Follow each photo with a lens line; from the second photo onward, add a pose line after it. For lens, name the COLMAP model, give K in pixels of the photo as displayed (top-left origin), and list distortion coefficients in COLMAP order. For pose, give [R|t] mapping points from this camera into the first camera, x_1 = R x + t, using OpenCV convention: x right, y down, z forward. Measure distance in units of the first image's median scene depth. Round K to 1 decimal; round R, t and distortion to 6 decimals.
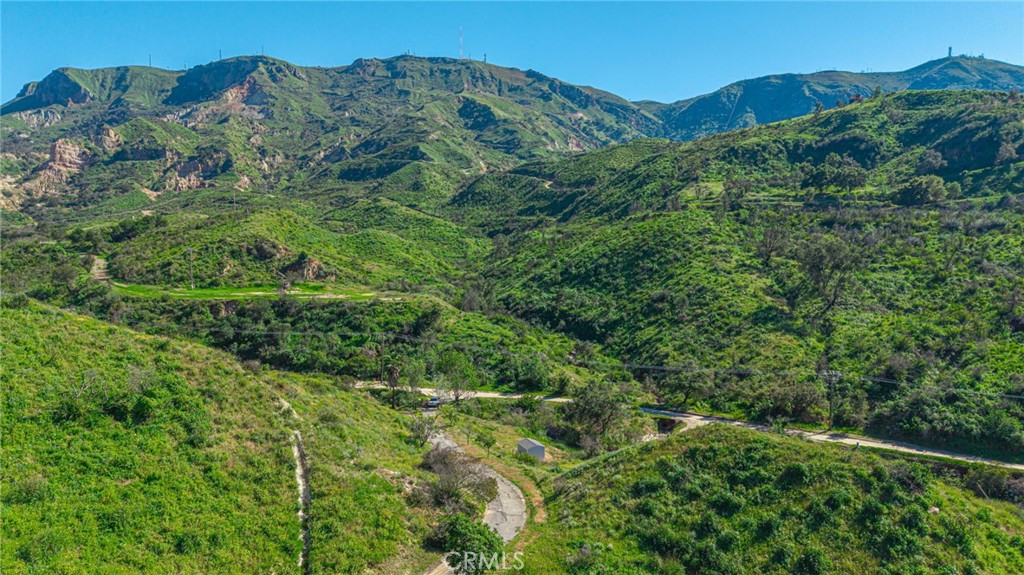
lens RADIAL K [[682.0, 0, 511.1], [0, 682.0, 293.8], [0, 0, 1]] dist [0.039629, -0.048961]
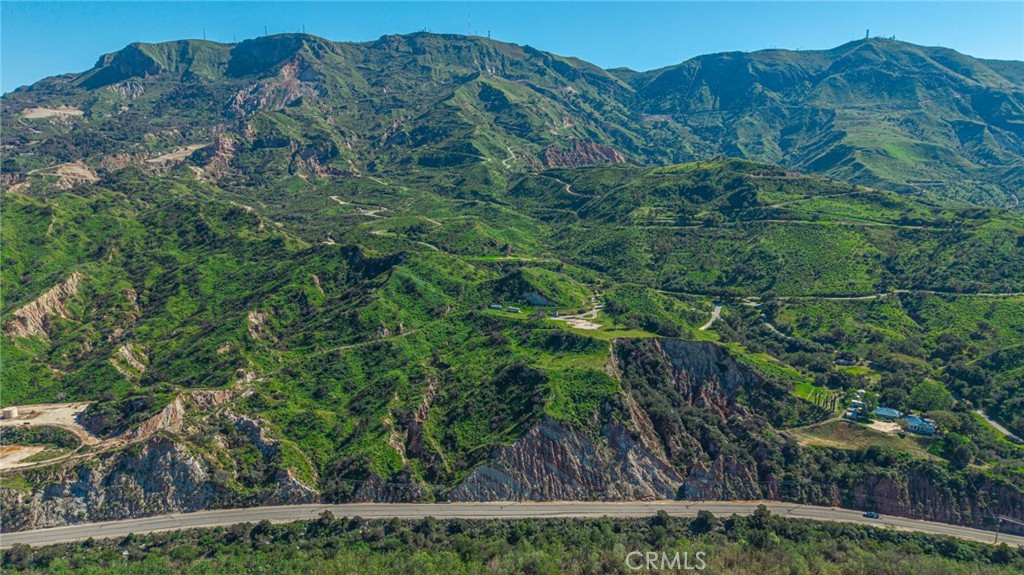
lens RADIAL K [[682.0, 0, 511.1], [0, 682.0, 293.8], [0, 0, 1]] dist [0.039629, -0.048961]
pose [[0.999335, -0.007946, 0.035583, -0.066929], [0.004199, 0.994551, 0.104166, -0.026198], [-0.036217, -0.103947, 0.993923, -0.347593]]
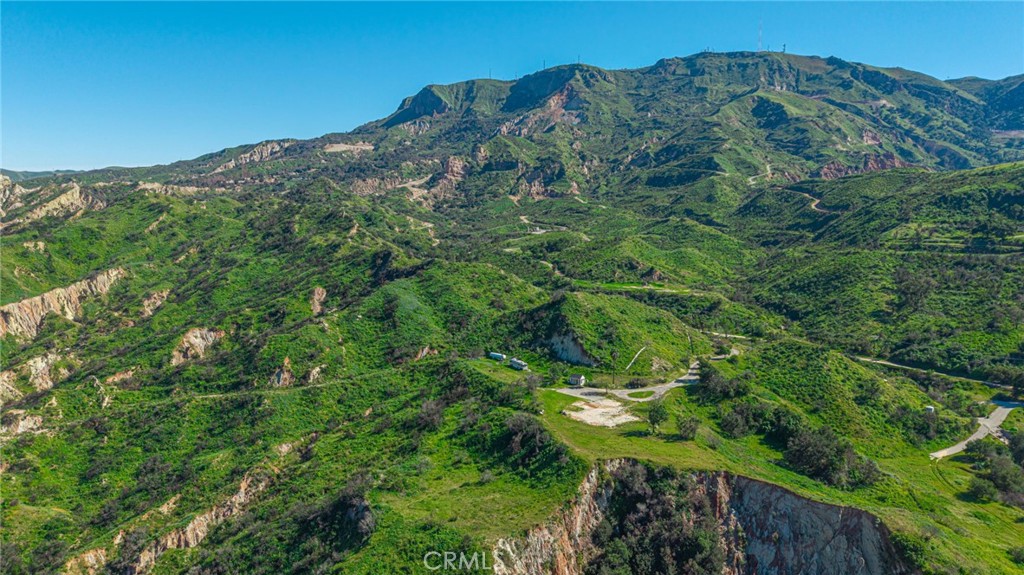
lens RADIAL K [[682.0, 0, 511.1], [0, 682.0, 293.8], [0, 0, 1]] dist [0.039629, -0.048961]
pose [[0.917330, 0.058032, -0.393874, 0.018867], [-0.042937, 0.997970, 0.047039, -0.009944], [0.395805, -0.026239, 0.917960, -0.173405]]
